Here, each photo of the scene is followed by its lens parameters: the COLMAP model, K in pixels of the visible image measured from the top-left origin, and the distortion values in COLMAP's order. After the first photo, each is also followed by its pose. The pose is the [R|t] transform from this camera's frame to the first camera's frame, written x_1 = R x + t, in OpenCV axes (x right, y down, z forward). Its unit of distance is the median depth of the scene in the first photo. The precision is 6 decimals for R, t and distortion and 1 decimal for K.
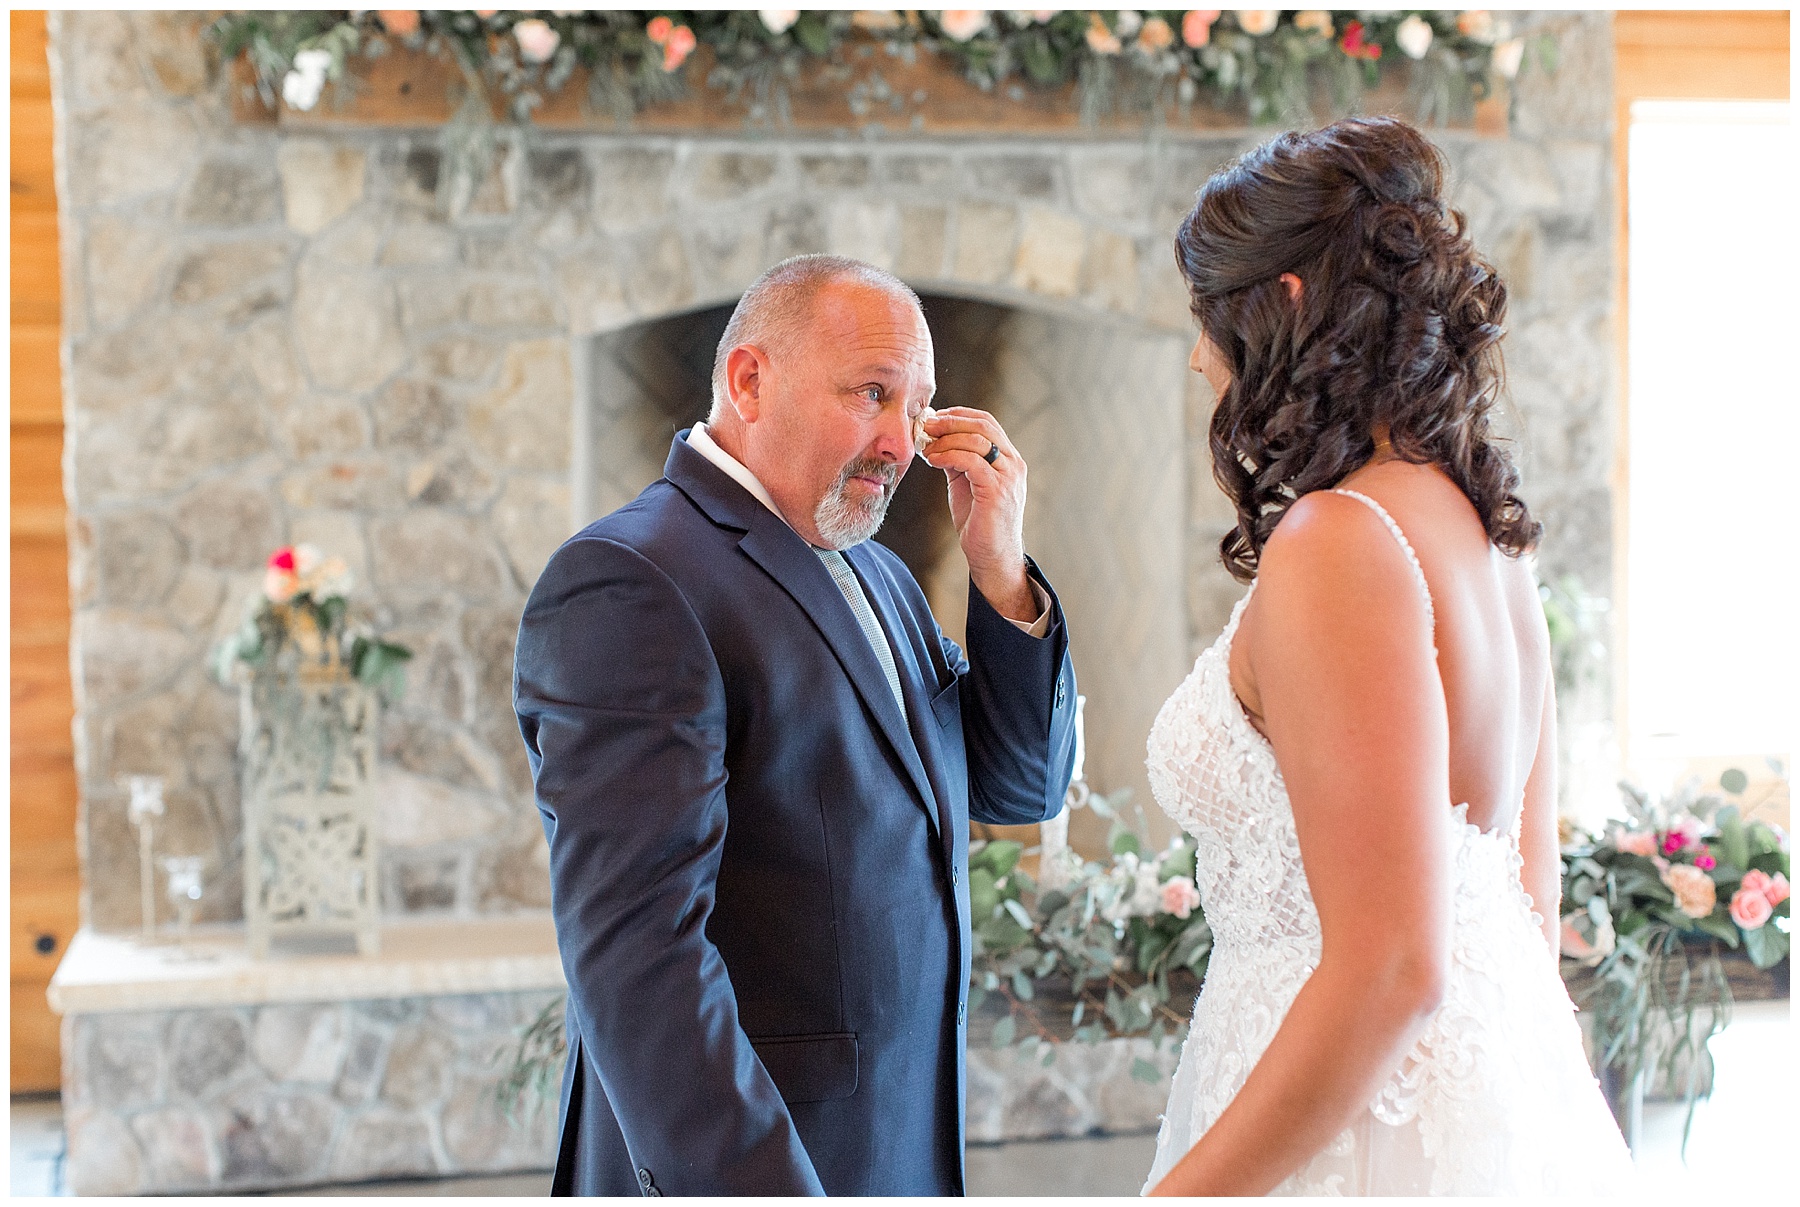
lens RADIAL K [[2630.6, 0, 871.4], [0, 2630.6, 593.4], [0, 0, 1]] dist [0.005521, -0.010512]
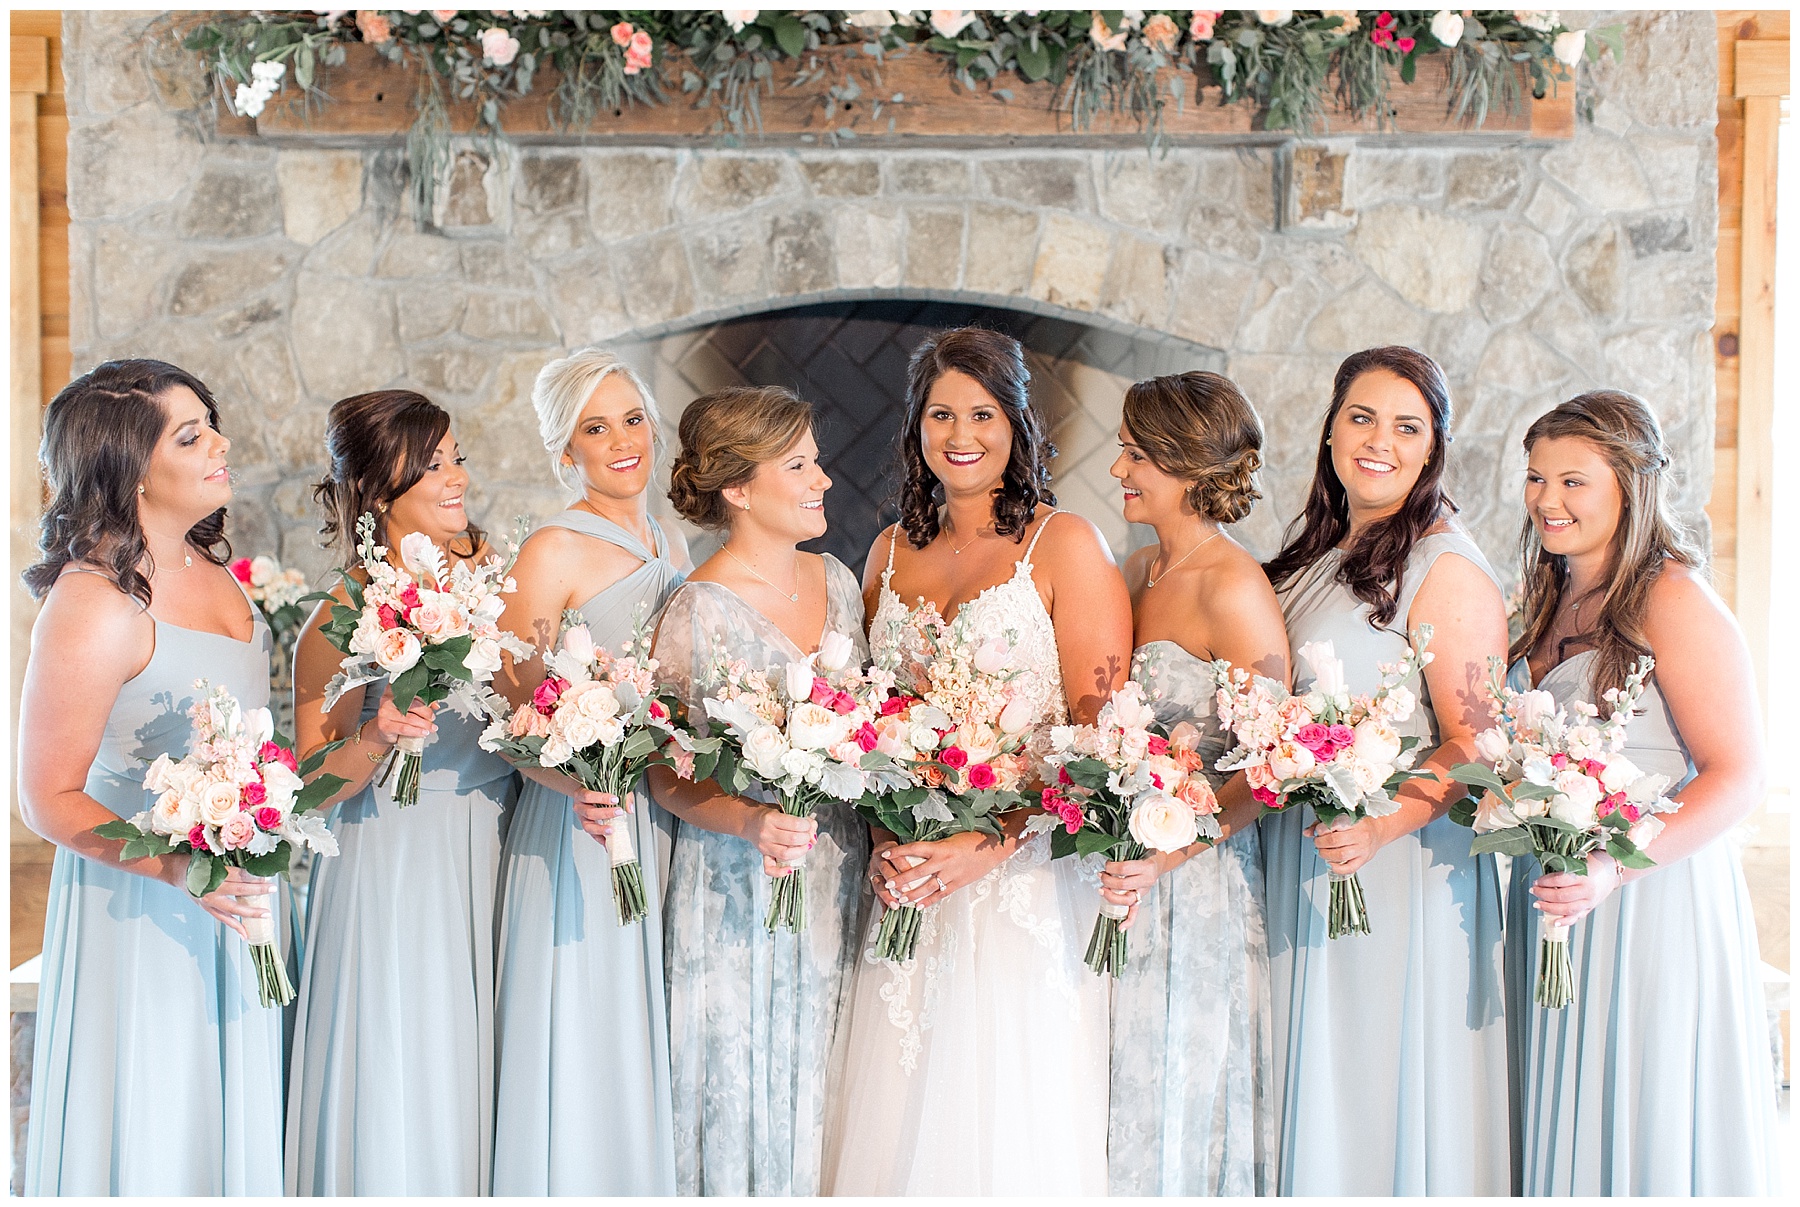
lens RADIAL K [[2630.6, 0, 871.4], [0, 2630.6, 593.4], [0, 0, 1]] dist [0.005521, -0.010512]
pose [[0.982878, 0.021394, -0.183013, 0.182504], [-0.022885, 0.999720, -0.006037, -0.002875], [0.182833, 0.010122, 0.983092, 0.057193]]
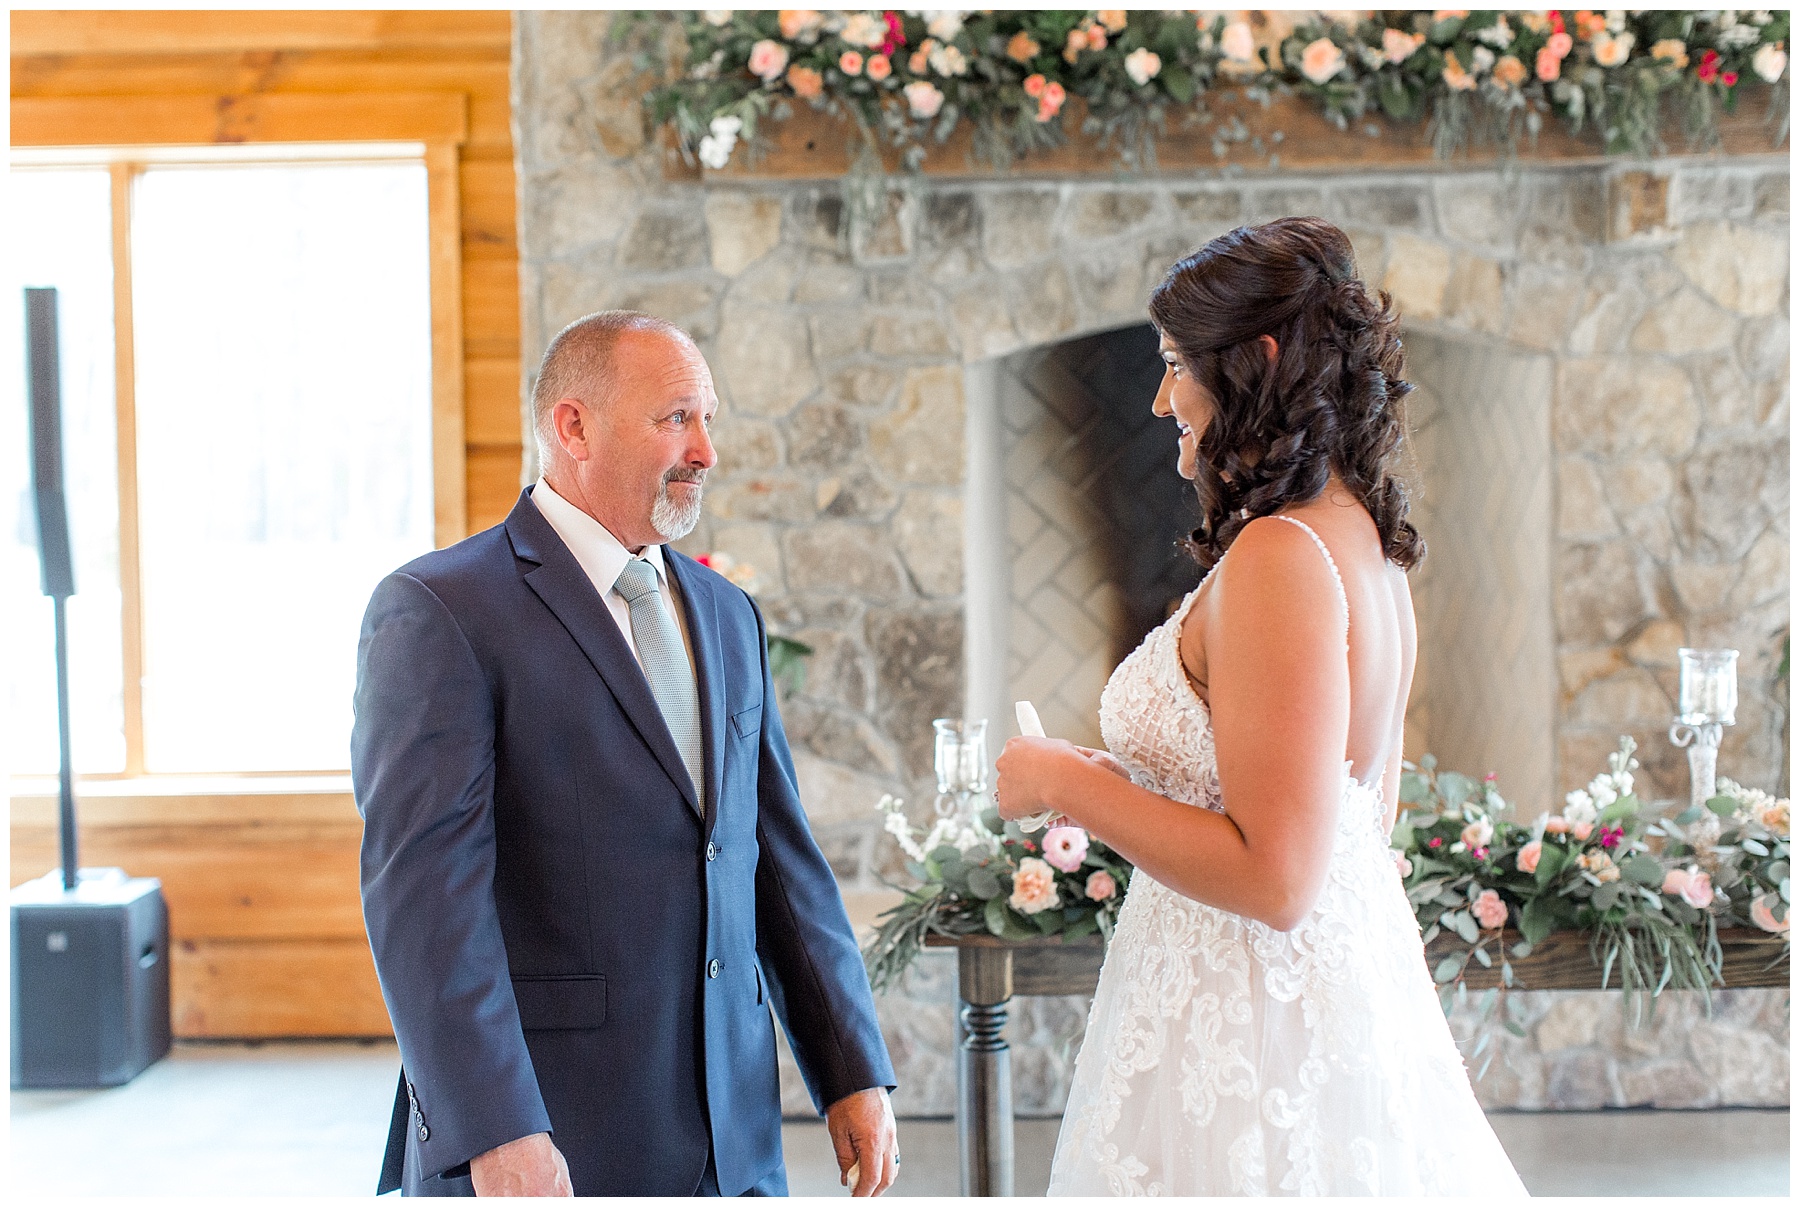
lens RADIAL K [[2630.6, 0, 871.4], [0, 2630.6, 593.4], [0, 0, 1]] dist [0.005521, -0.010512]
pose [[0.977875, 0.004564, -0.209140, 0.080050], [-0.005510, 0.999977, -0.003942, 0.003157], [0.209118, 0.005007, 0.977878, -0.085262]]
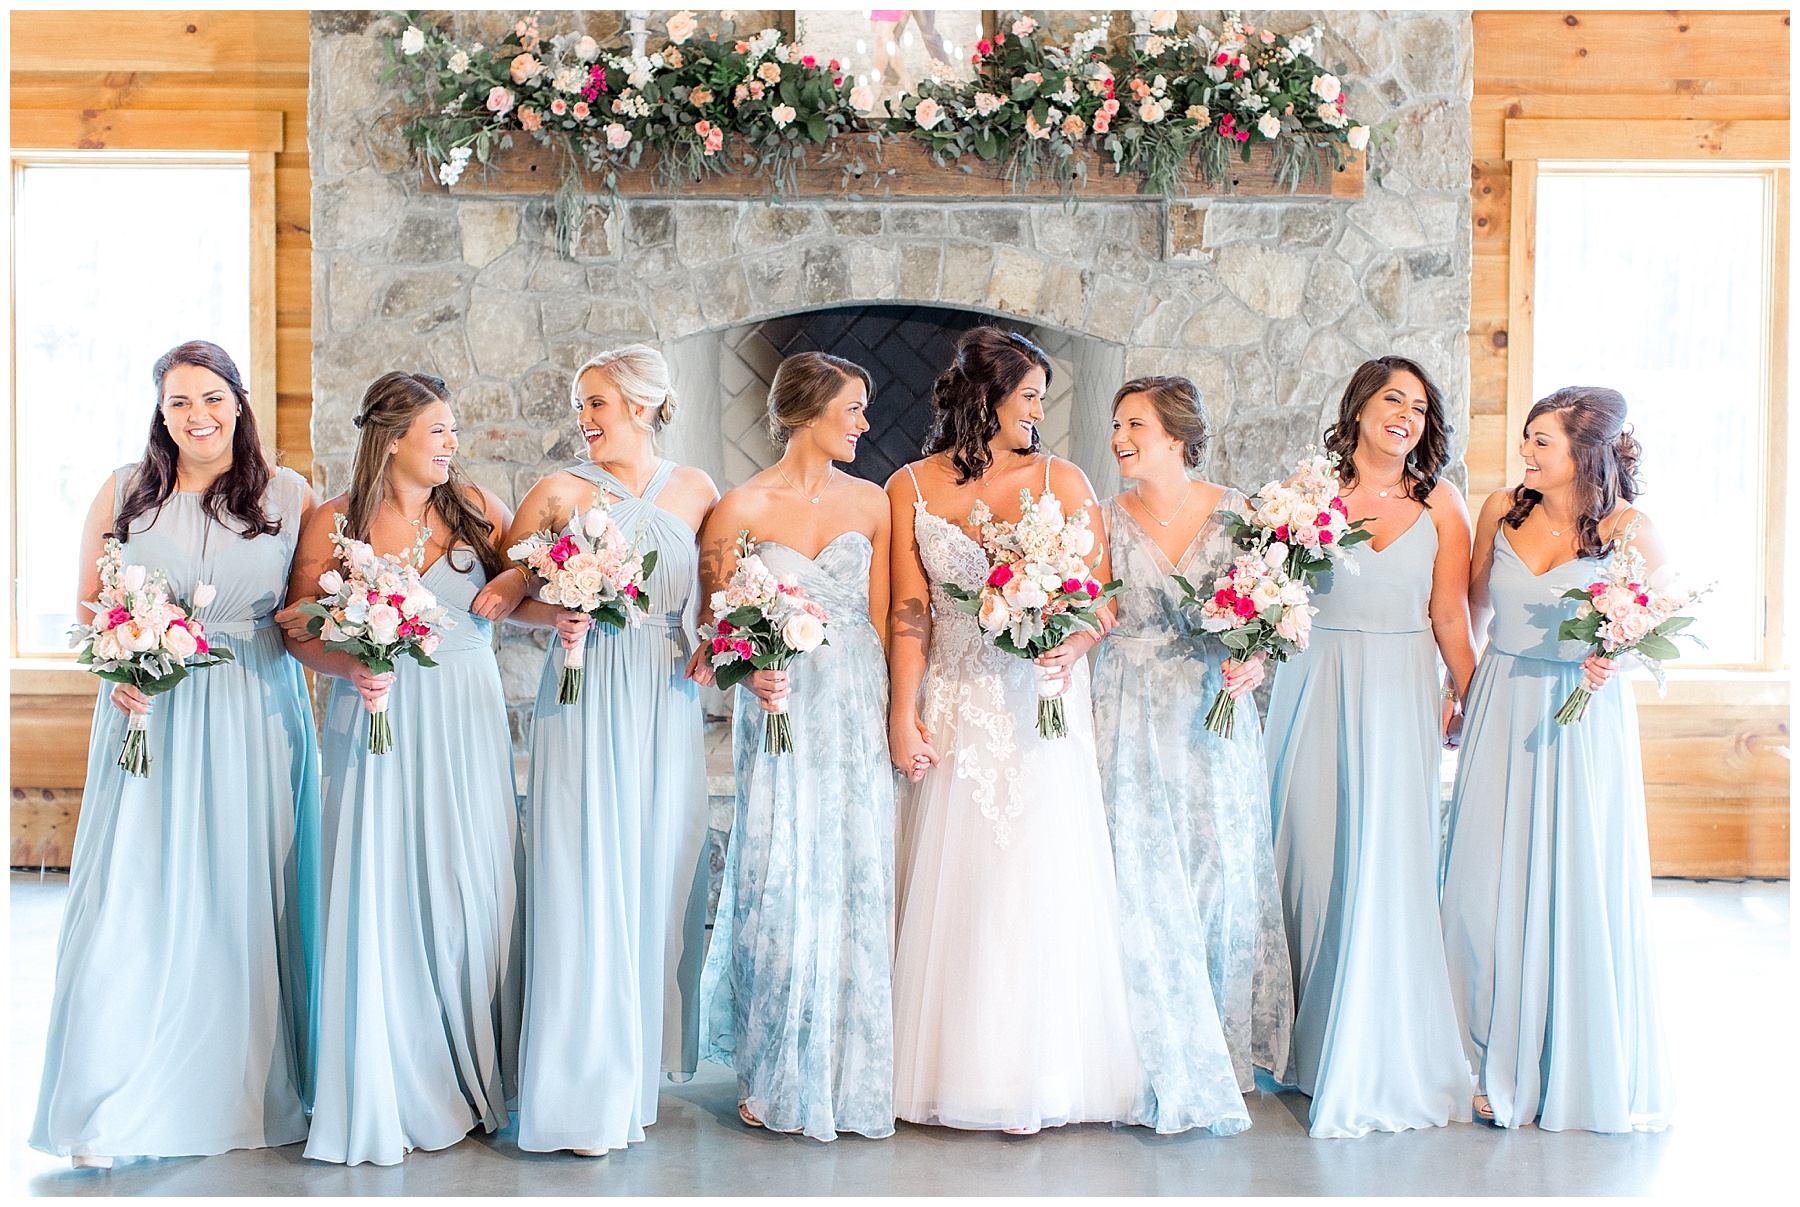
lens RADIAL K [[2630.6, 0, 871.4], [0, 2630.6, 593.4], [0, 0, 1]] dist [0.005521, -0.010512]
pose [[0.979960, 0.030725, -0.196809, 0.279332], [-0.028592, 0.999498, 0.013667, 0.014174], [0.197130, -0.007766, 0.980347, -0.353533]]
